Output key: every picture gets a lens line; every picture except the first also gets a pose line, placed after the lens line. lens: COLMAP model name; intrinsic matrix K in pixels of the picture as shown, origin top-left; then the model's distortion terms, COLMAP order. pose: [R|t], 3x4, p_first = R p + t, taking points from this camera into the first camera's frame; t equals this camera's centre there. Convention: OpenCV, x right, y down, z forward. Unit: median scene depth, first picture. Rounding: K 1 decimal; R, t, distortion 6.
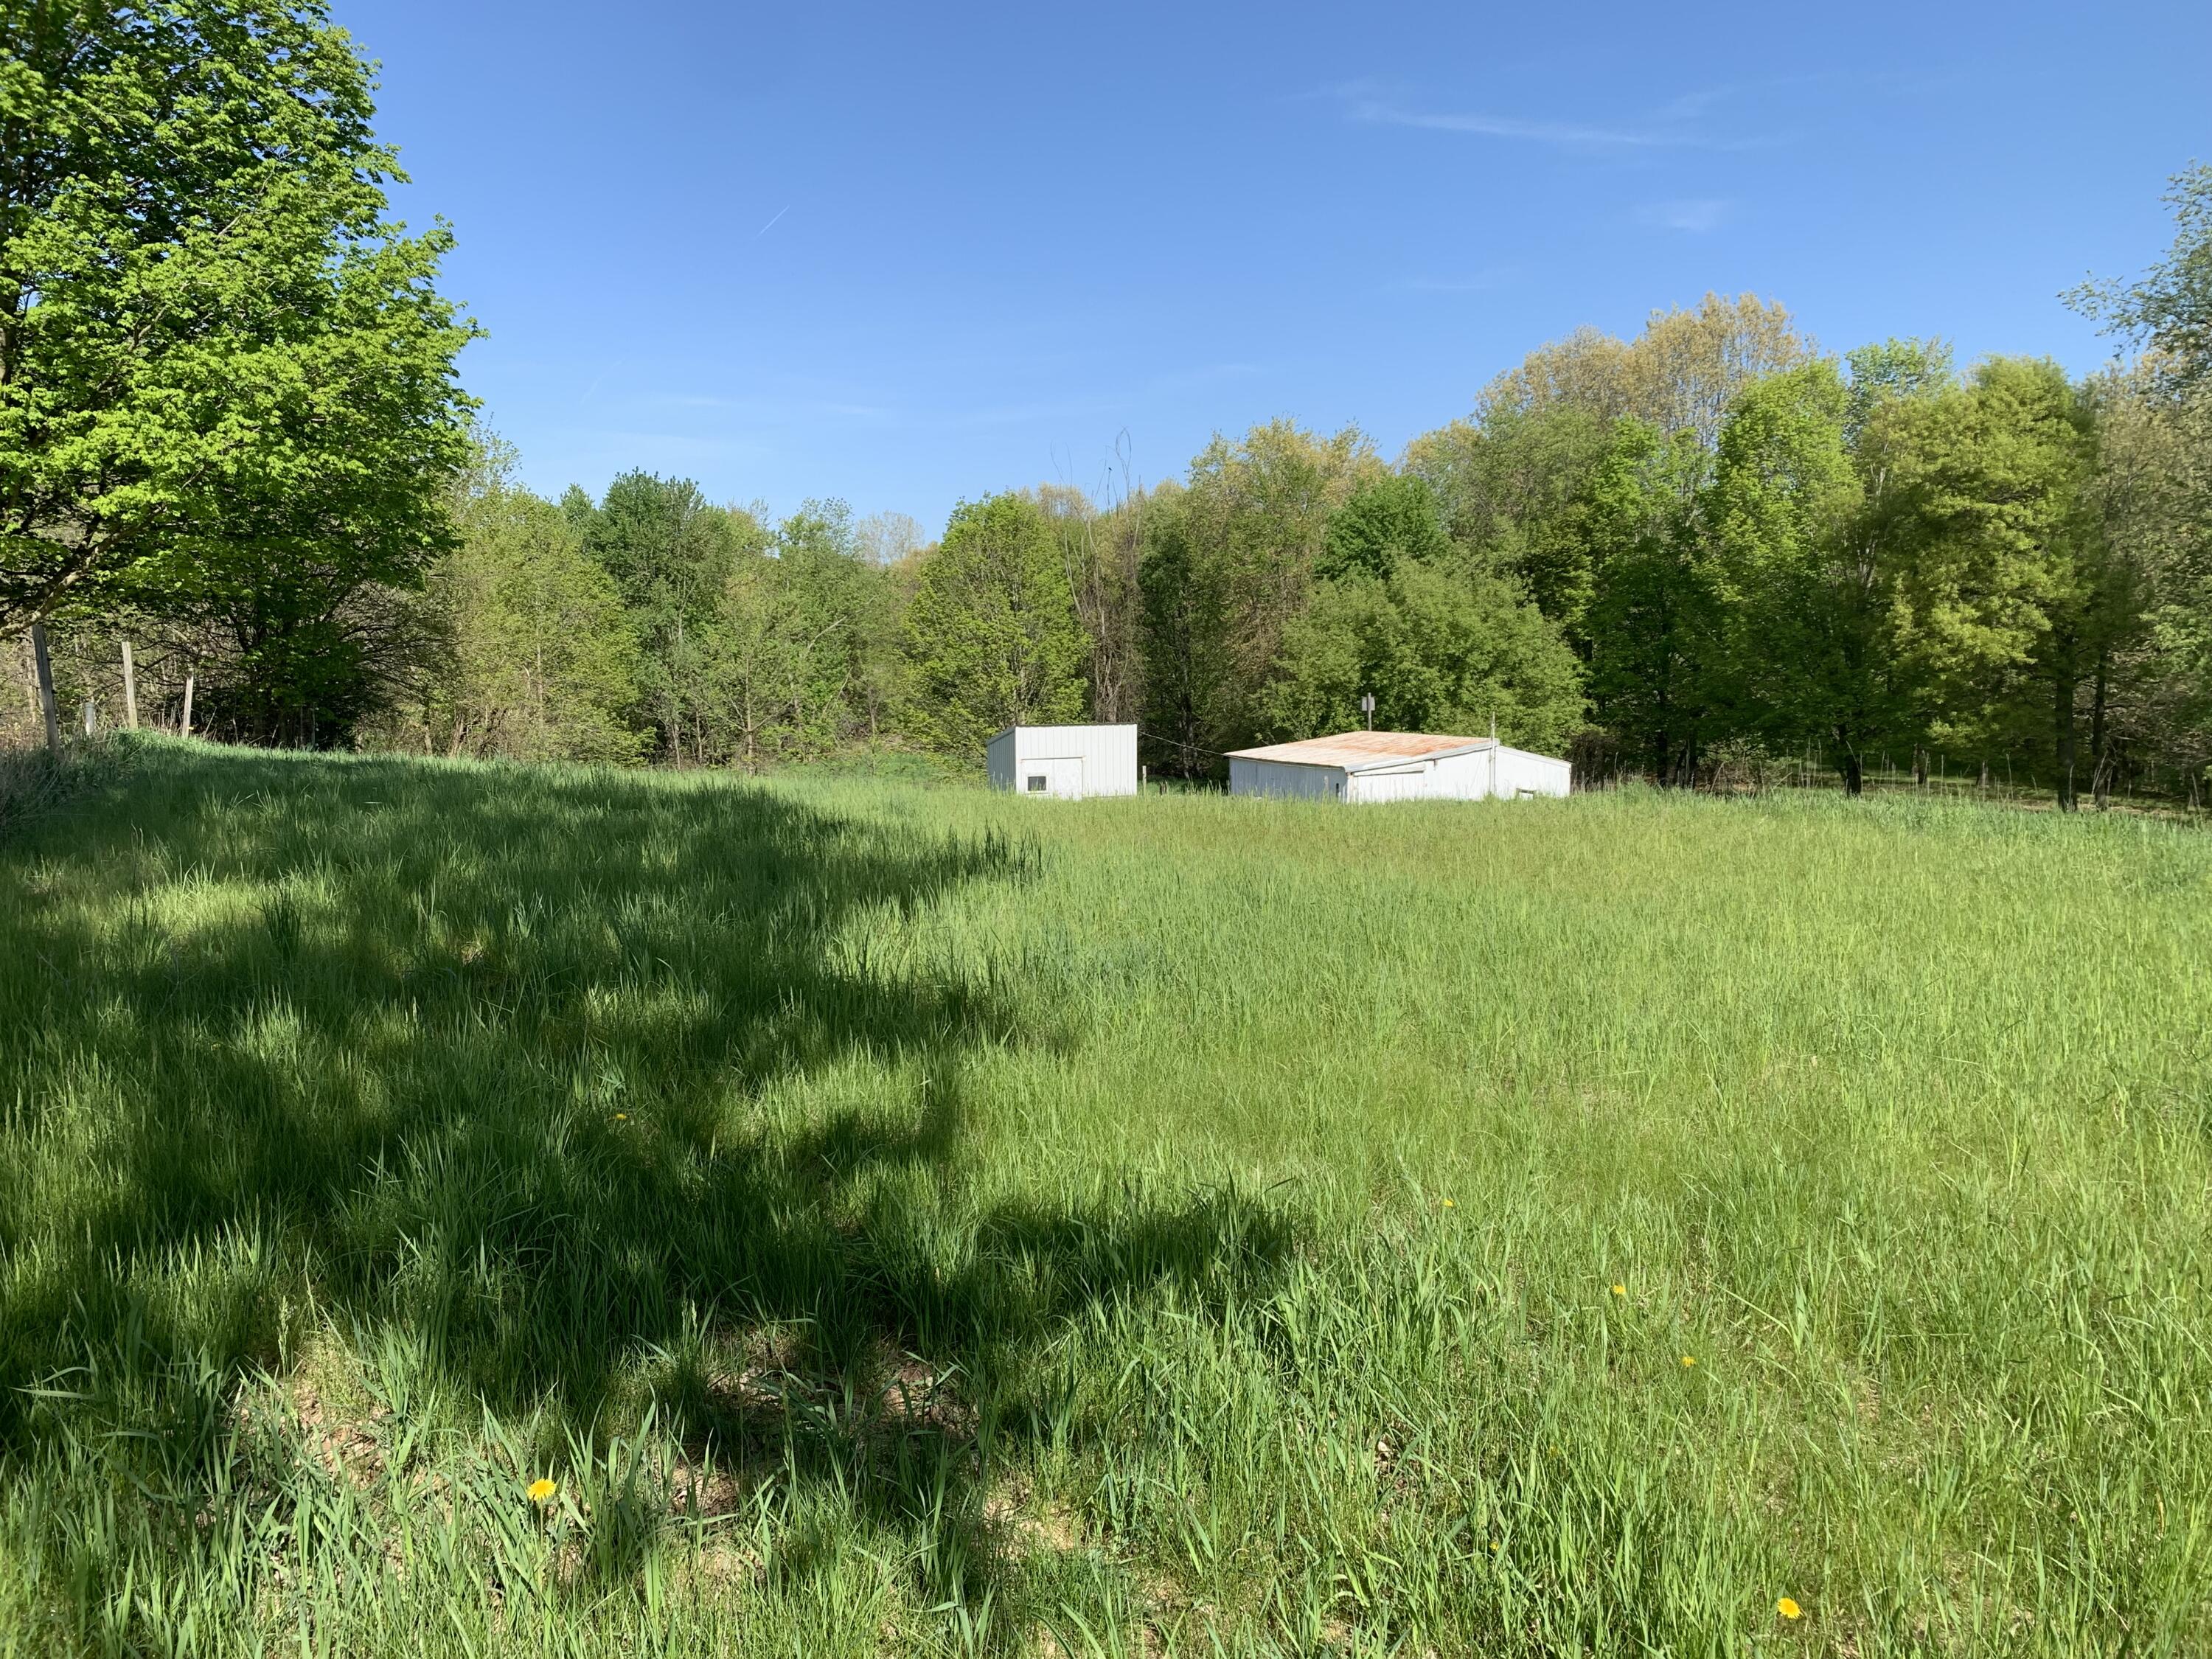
lens RADIAL K [[1685.1, 0, 1135.8], [0, 1685.1, 818.0], [0, 0, 1]] dist [0.020206, -0.015751]
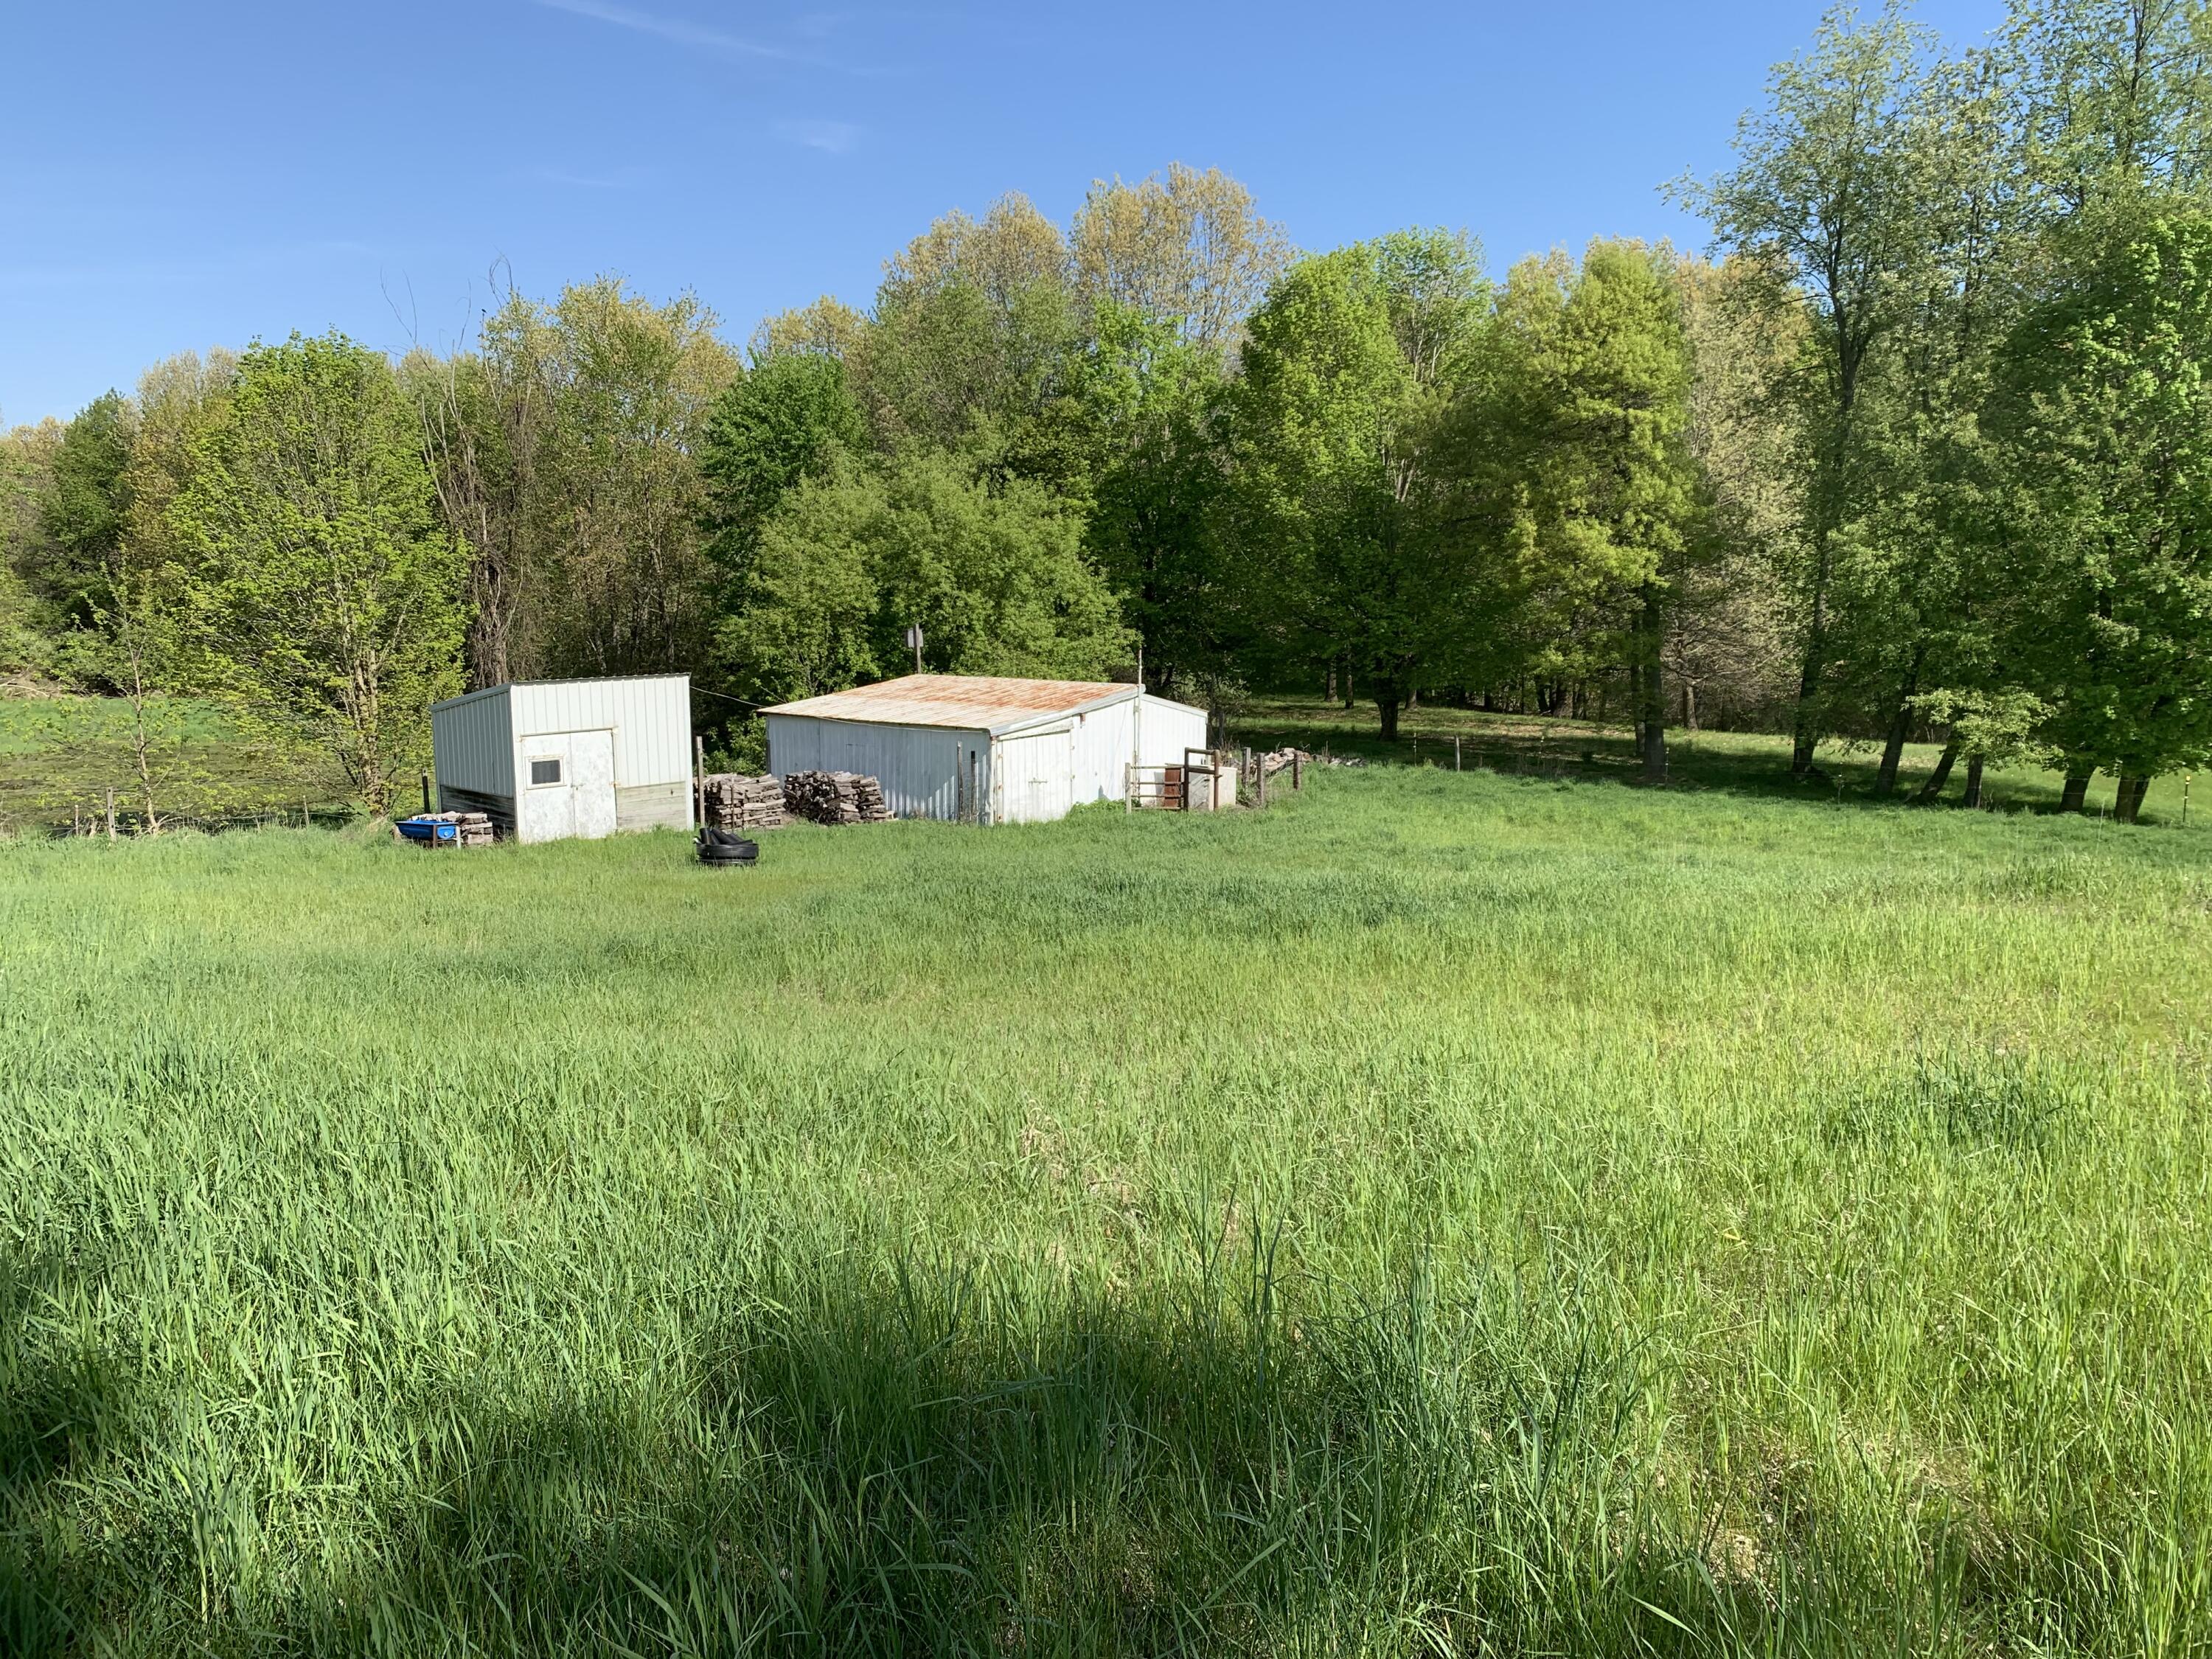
lens RADIAL K [[1685.1, 0, 1142.1], [0, 1685.1, 845.4], [0, 0, 1]] dist [0.020206, -0.015751]
pose [[0.885031, -0.070506, 0.460163, -0.129299], [0.041714, 0.996499, 0.072455, -0.024108], [-0.463660, -0.044929, 0.884873, 0.254731]]
